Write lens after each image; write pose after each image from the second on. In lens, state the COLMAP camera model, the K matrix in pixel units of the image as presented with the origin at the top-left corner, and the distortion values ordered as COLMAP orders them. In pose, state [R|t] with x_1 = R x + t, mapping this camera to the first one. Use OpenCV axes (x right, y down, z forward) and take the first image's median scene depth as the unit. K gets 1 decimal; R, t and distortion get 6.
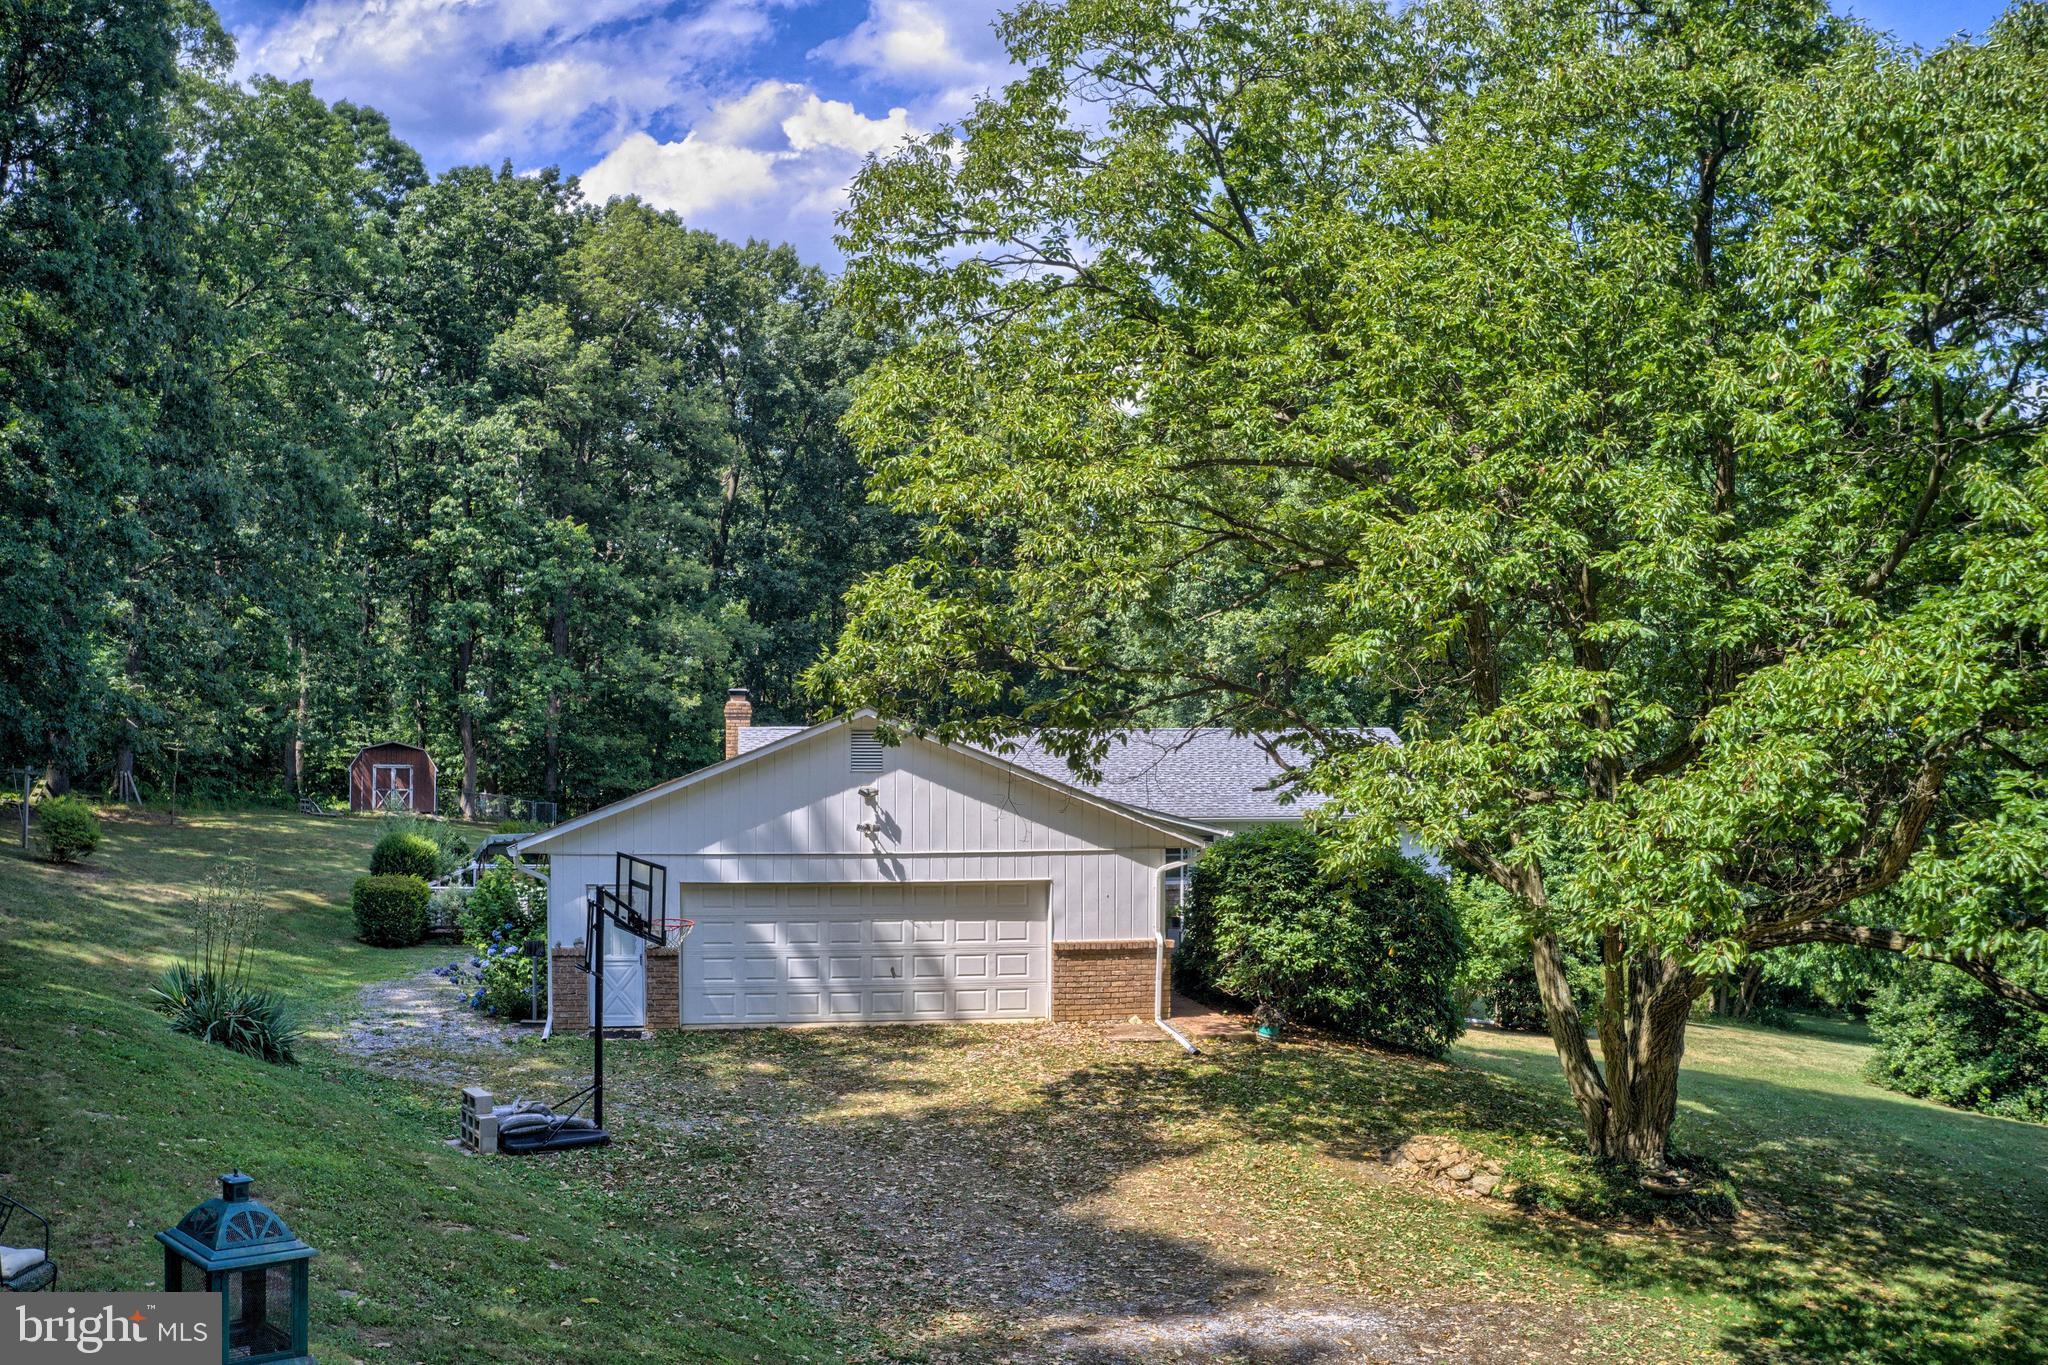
lens RADIAL K [[1708.7, 0, 1023.7], [0, 1708.7, 757.4], [0, 0, 1]] dist [-0.253900, 0.000695]
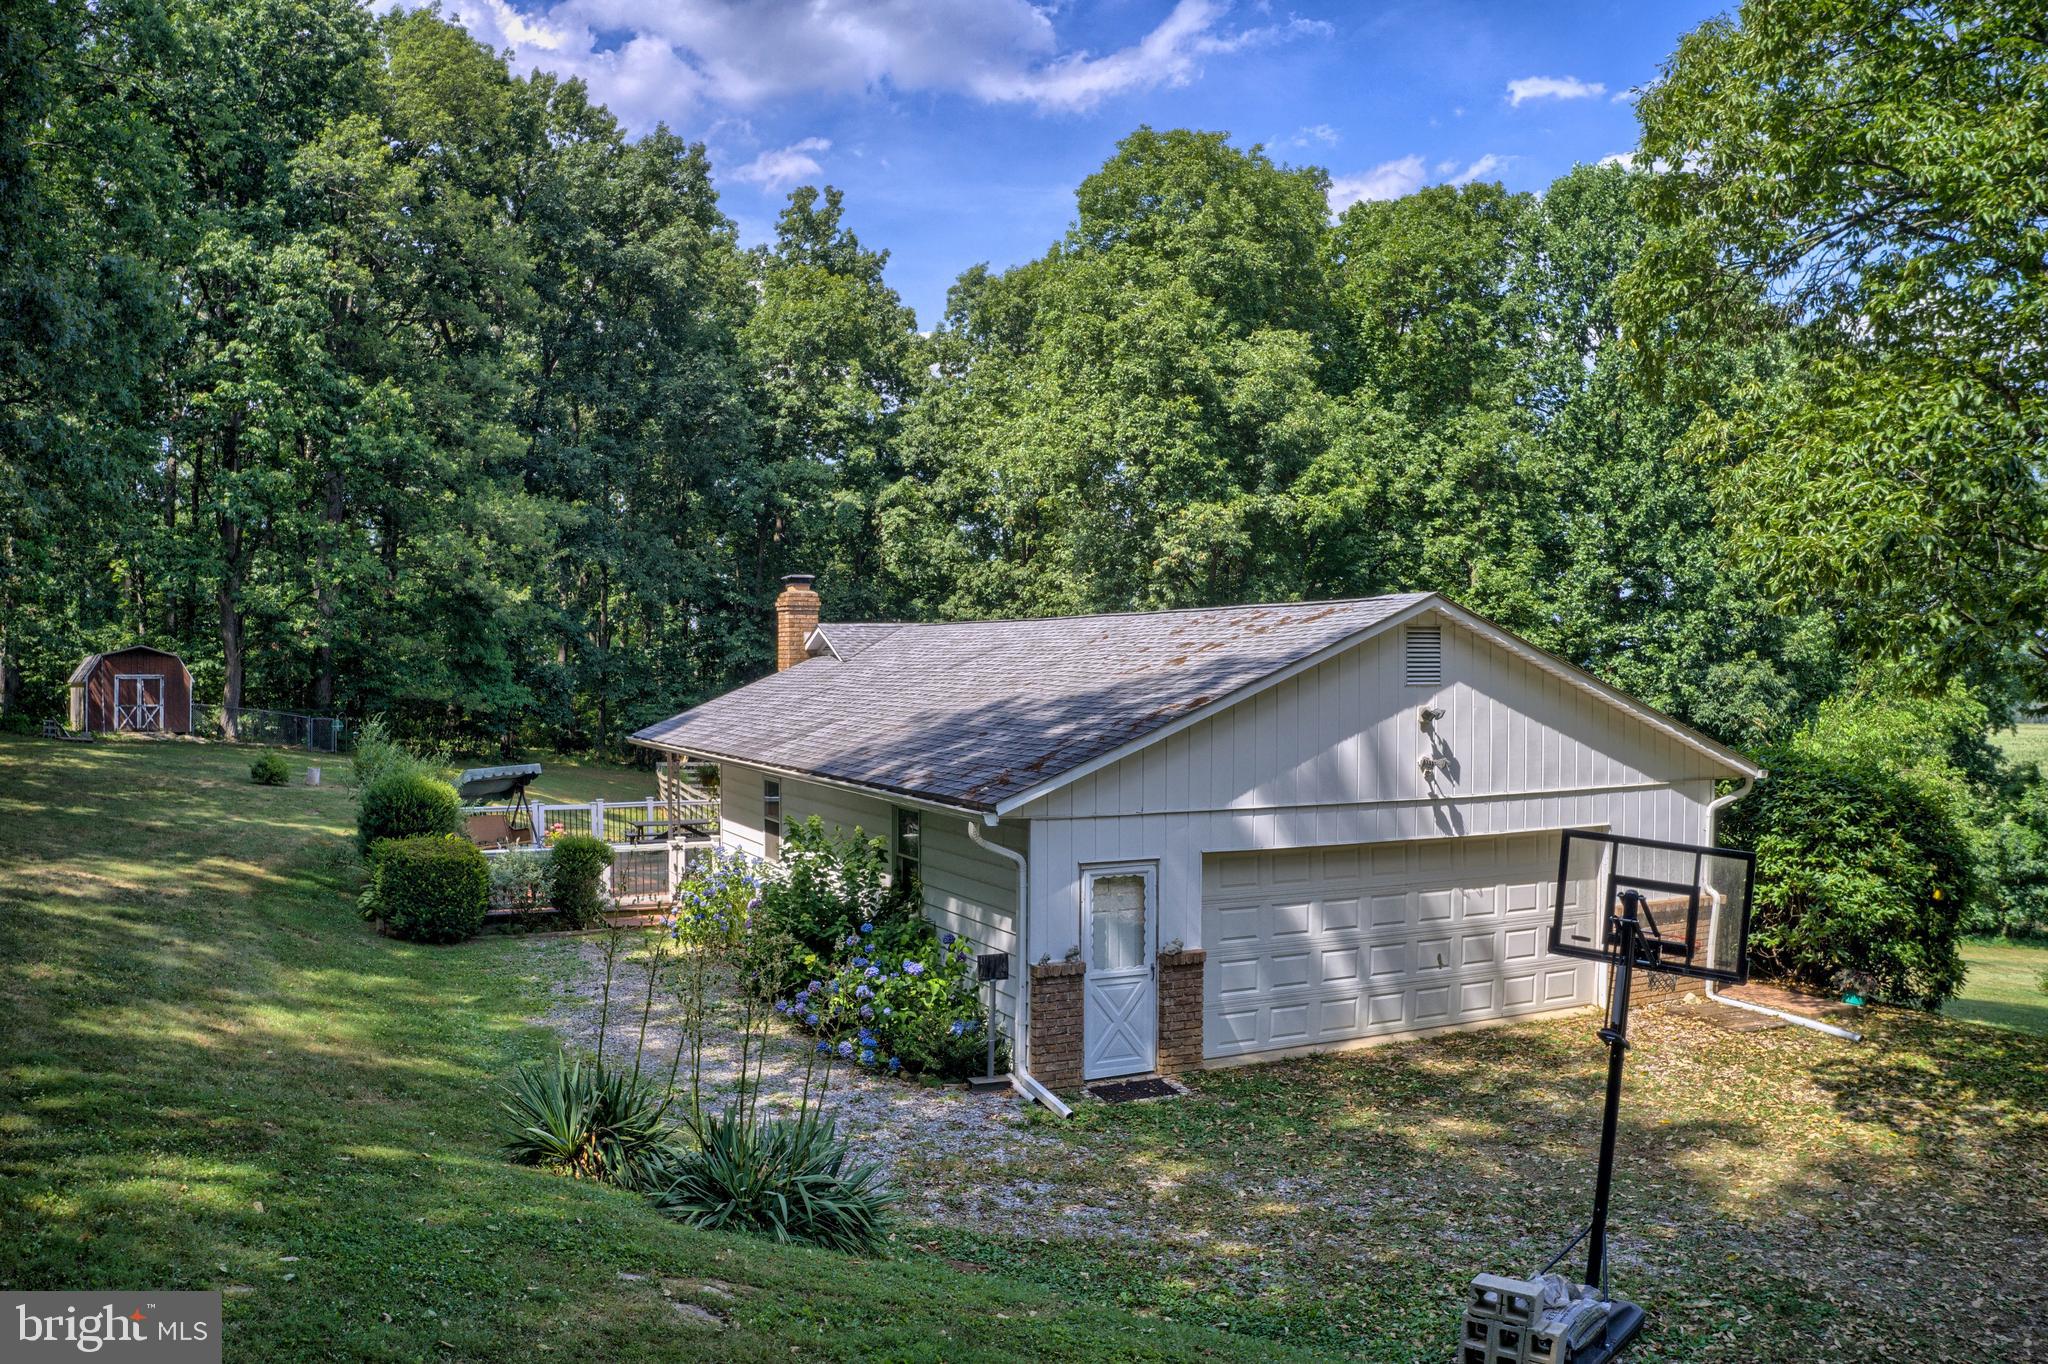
lens RADIAL K [[1653.1, 0, 1022.3], [0, 1653.1, 732.4], [0, 0, 1]] dist [-0.241548, 0.047787]
pose [[0.960914, -0.012455, 0.276567, -0.435662], [-0.000019, 0.998985, 0.045054, -0.002679], [-0.276847, -0.043298, 0.959938, 0.380702]]
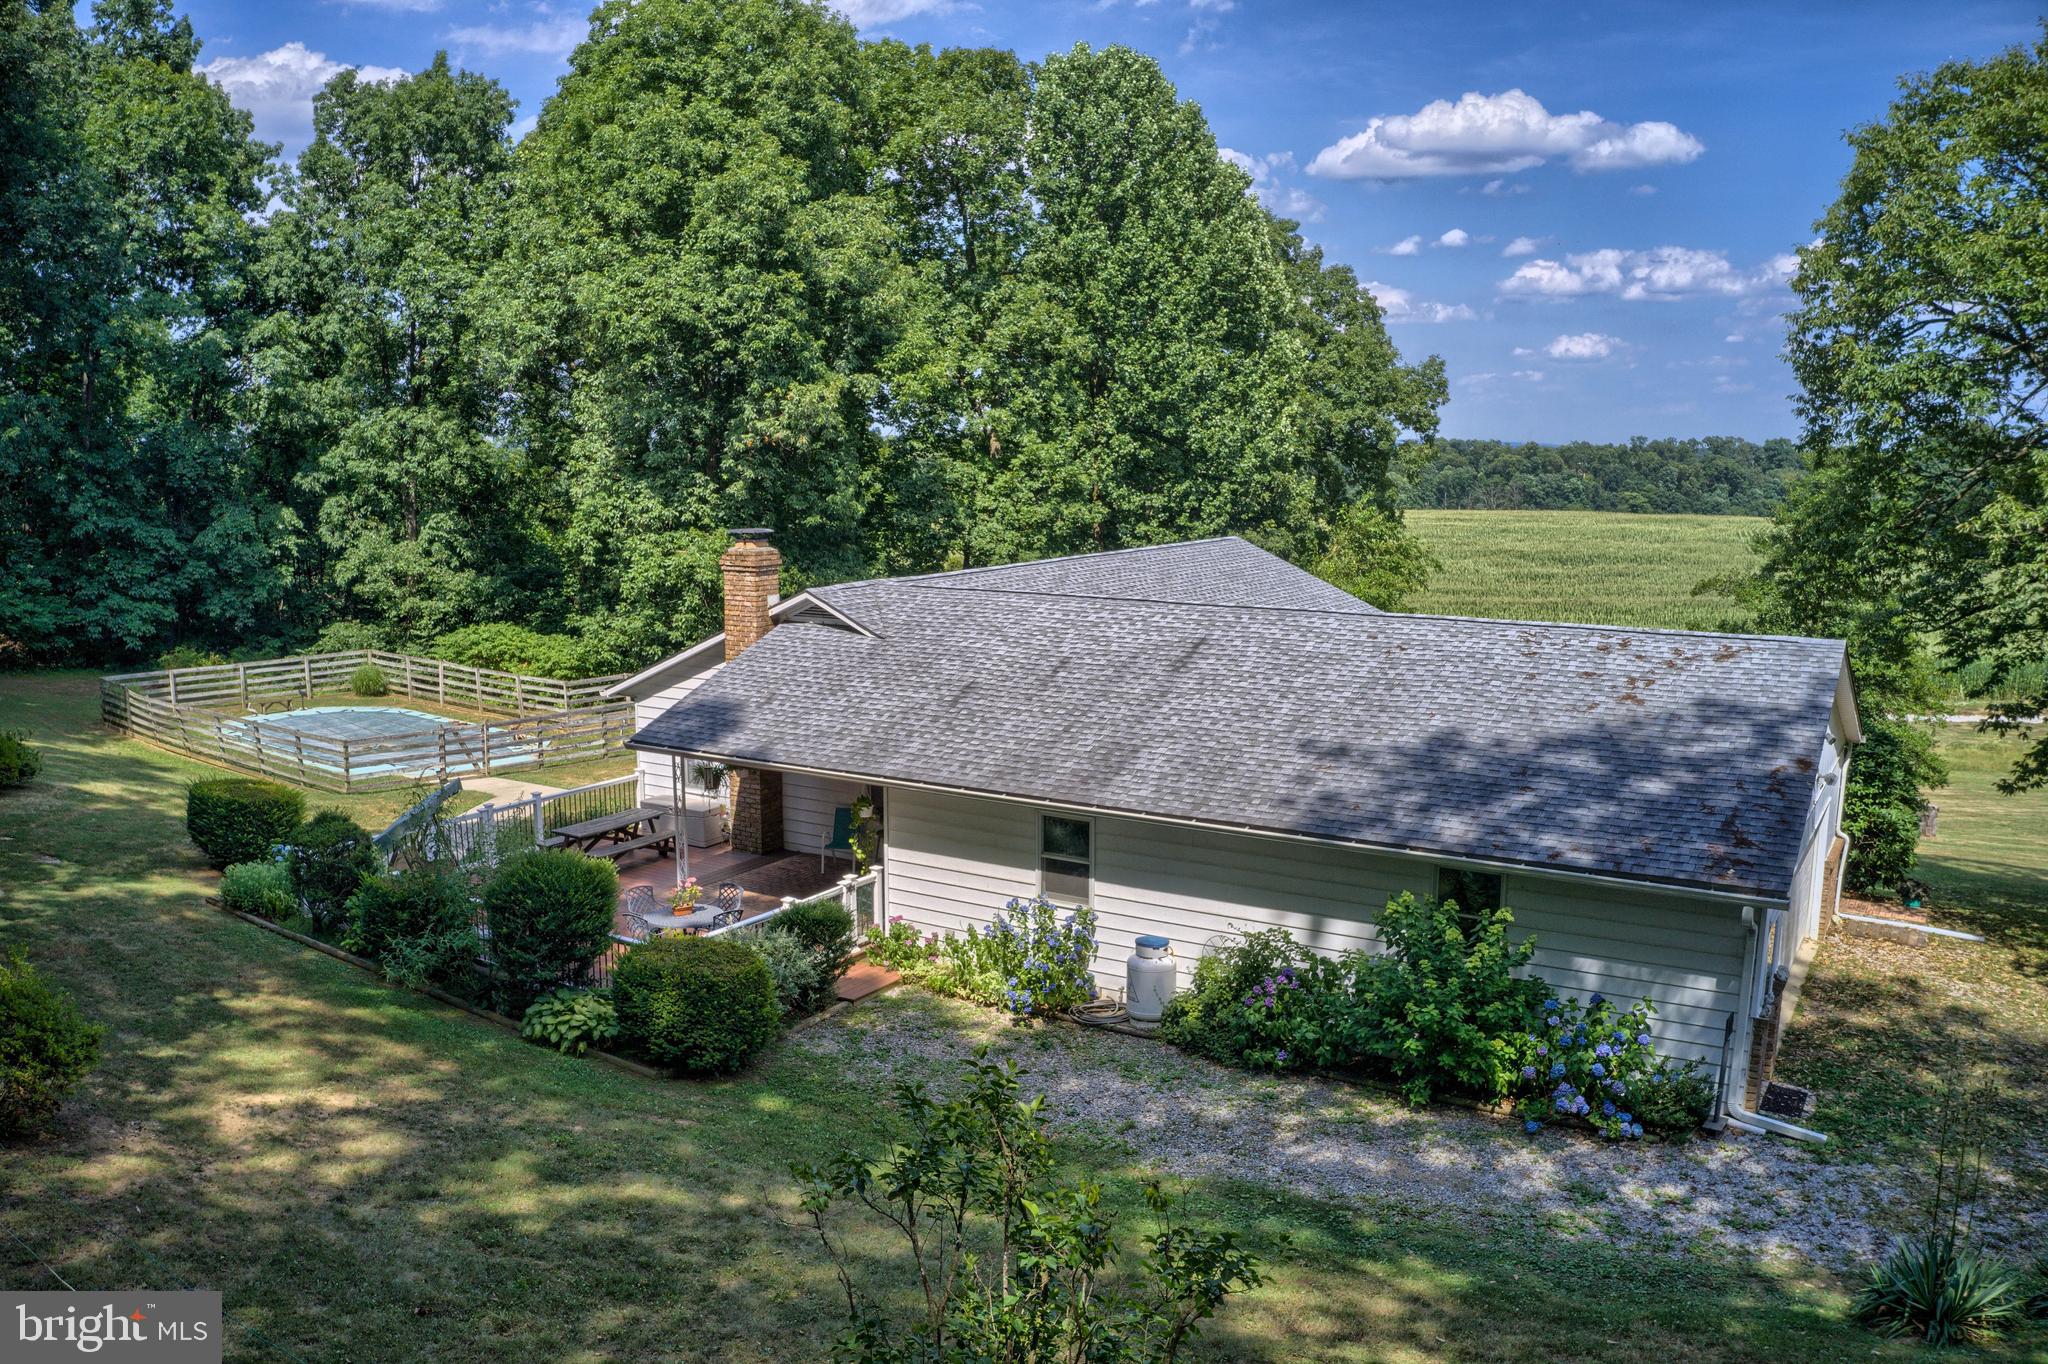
lens RADIAL K [[1627.4, 0, 1024.0], [0, 1627.4, 682.0], [0, 0, 1]] dist [-0.182186, 0.008077]
pose [[0.655528, -0.110905, 0.746982, -0.860987], [-0.004462, 0.988571, 0.150689, -0.107201], [-0.755157, -0.102114, 0.647542, 0.720289]]
